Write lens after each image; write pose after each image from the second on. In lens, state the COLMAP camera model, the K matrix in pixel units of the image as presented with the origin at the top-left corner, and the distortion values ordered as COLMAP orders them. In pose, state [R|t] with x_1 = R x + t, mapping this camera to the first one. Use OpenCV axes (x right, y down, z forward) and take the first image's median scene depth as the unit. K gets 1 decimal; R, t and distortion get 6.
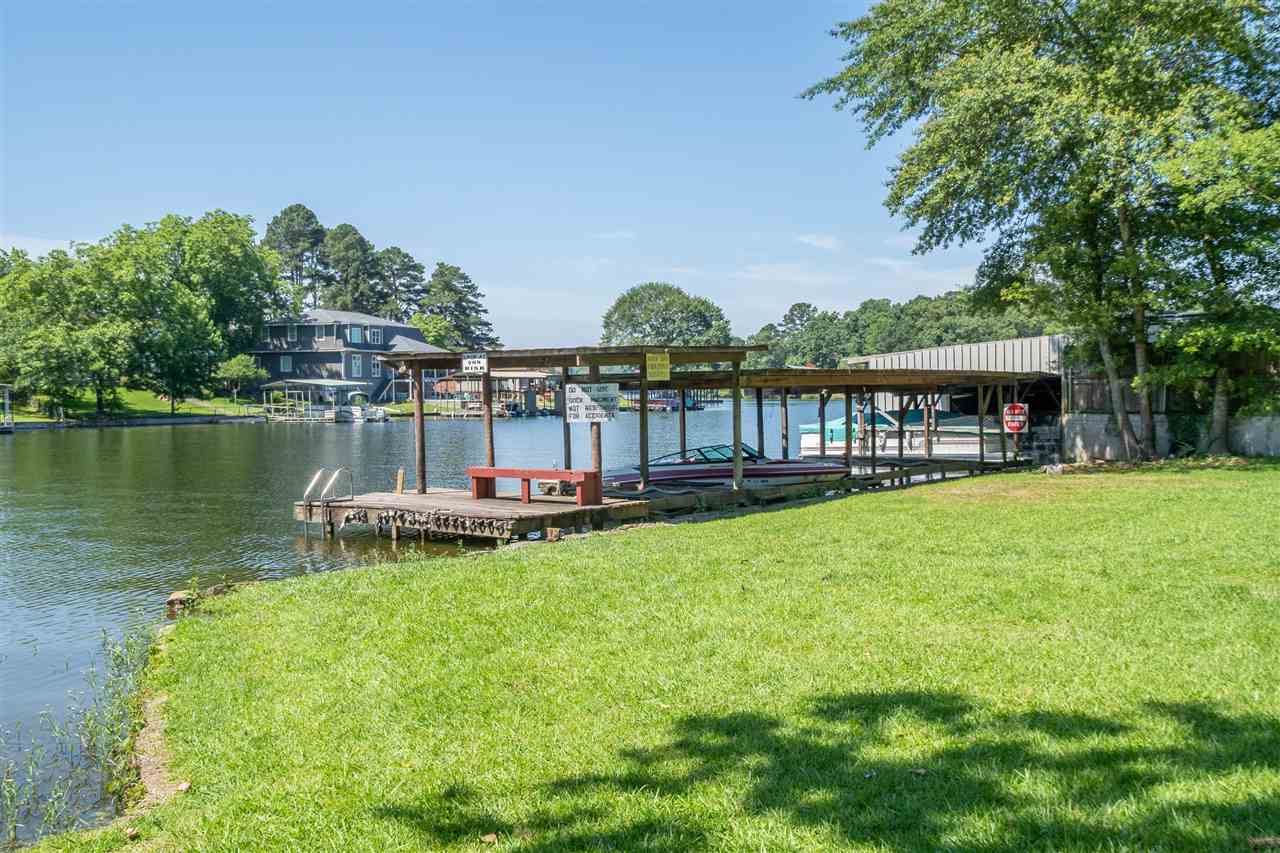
lens RADIAL K [[1315.1, 0, 642.1], [0, 1315.1, 430.4], [0, 0, 1]] dist [-0.018762, 0.000000]
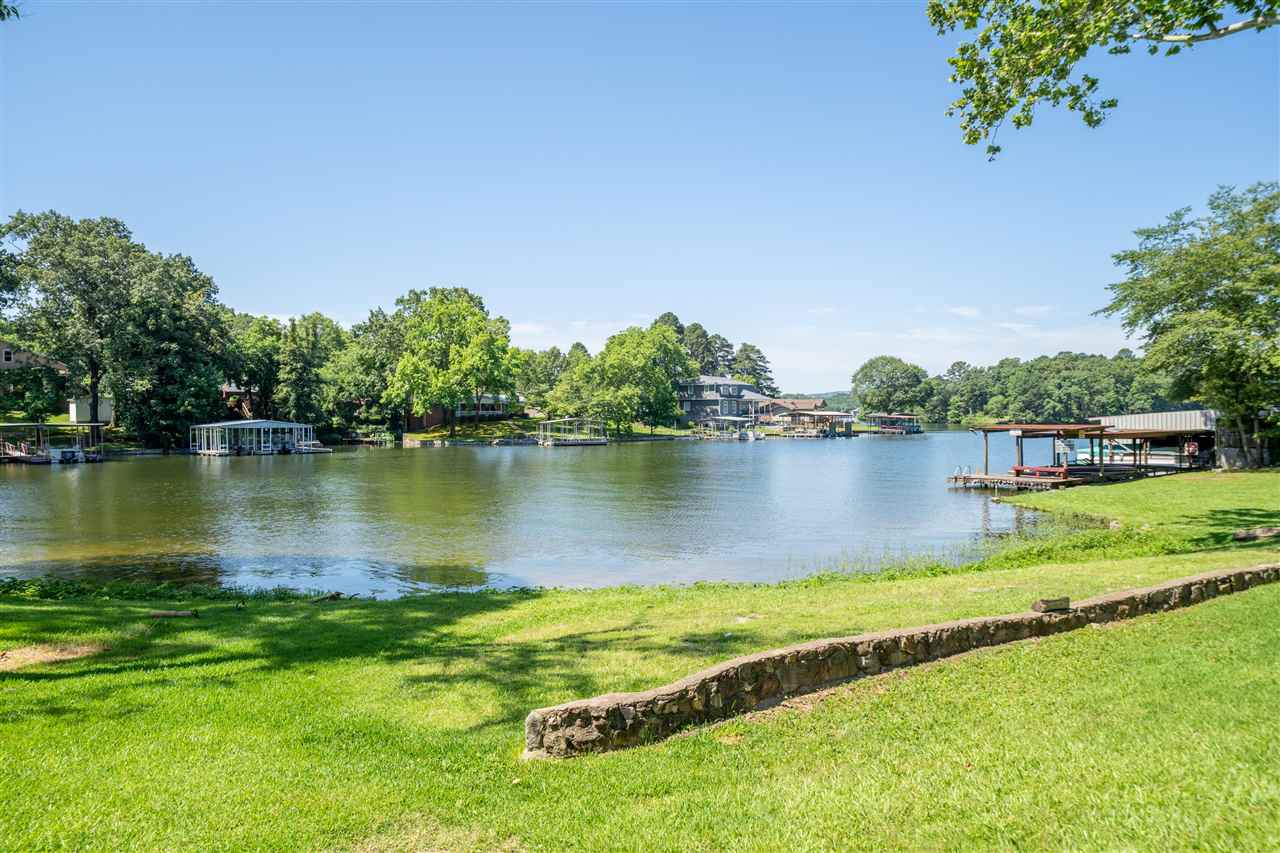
lens RADIAL K [[858.9, 0, 637.2], [0, 858.9, 422.7], [0, 0, 1]] dist [0.005574, 0.005608]
pose [[0.976982, 0.005203, -0.213258, -0.102147], [-0.009641, 0.999758, -0.019775, -0.004529], [0.213104, 0.021376, 0.976796, -0.206336]]
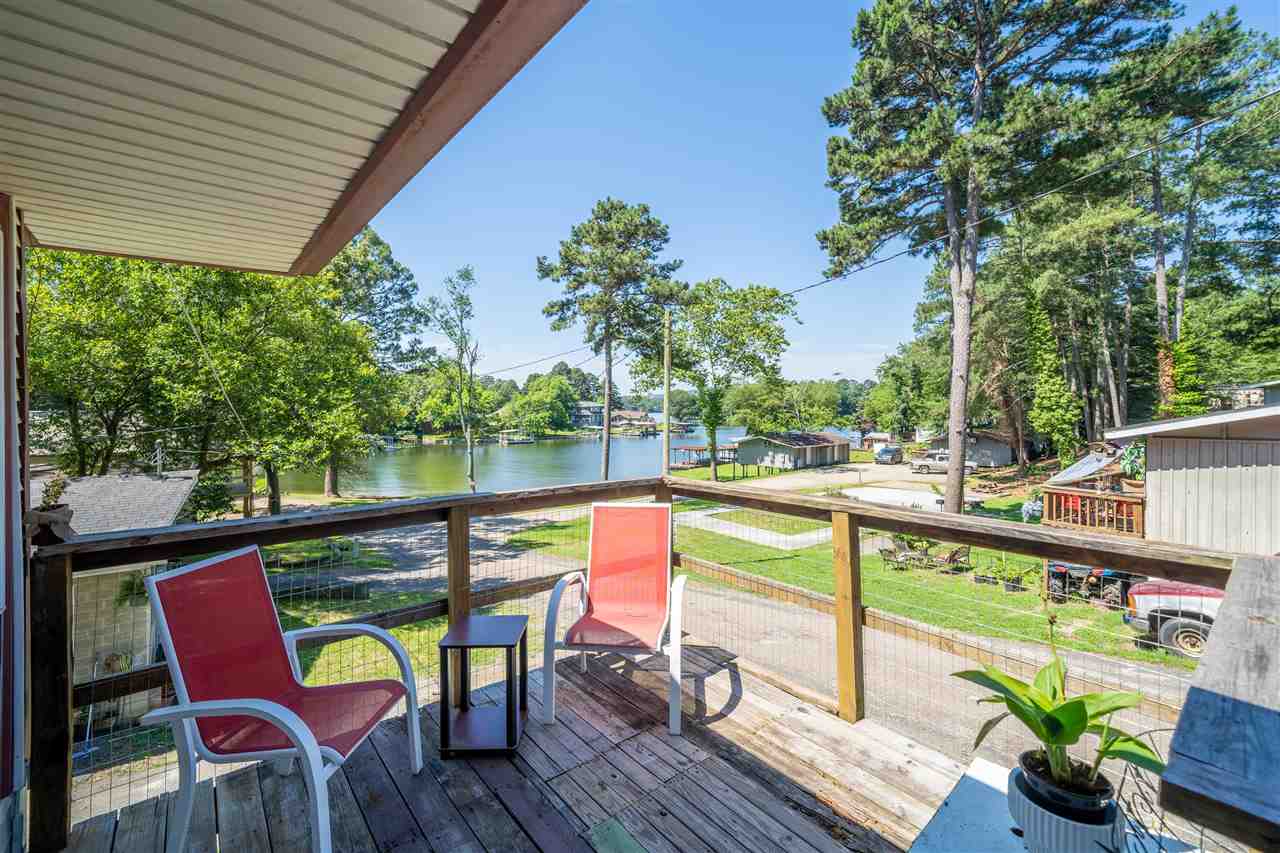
lens RADIAL K [[550.7, 0, 638.9], [0, 550.7, 417.8], [0, 0, 1]] dist [0.001064, 0.000029]
pose [[0.999289, 0.010012, -0.036350, -0.056627], [-0.010538, 0.999842, -0.014296, -0.037987], [0.036201, 0.014669, 0.999237, -0.512125]]
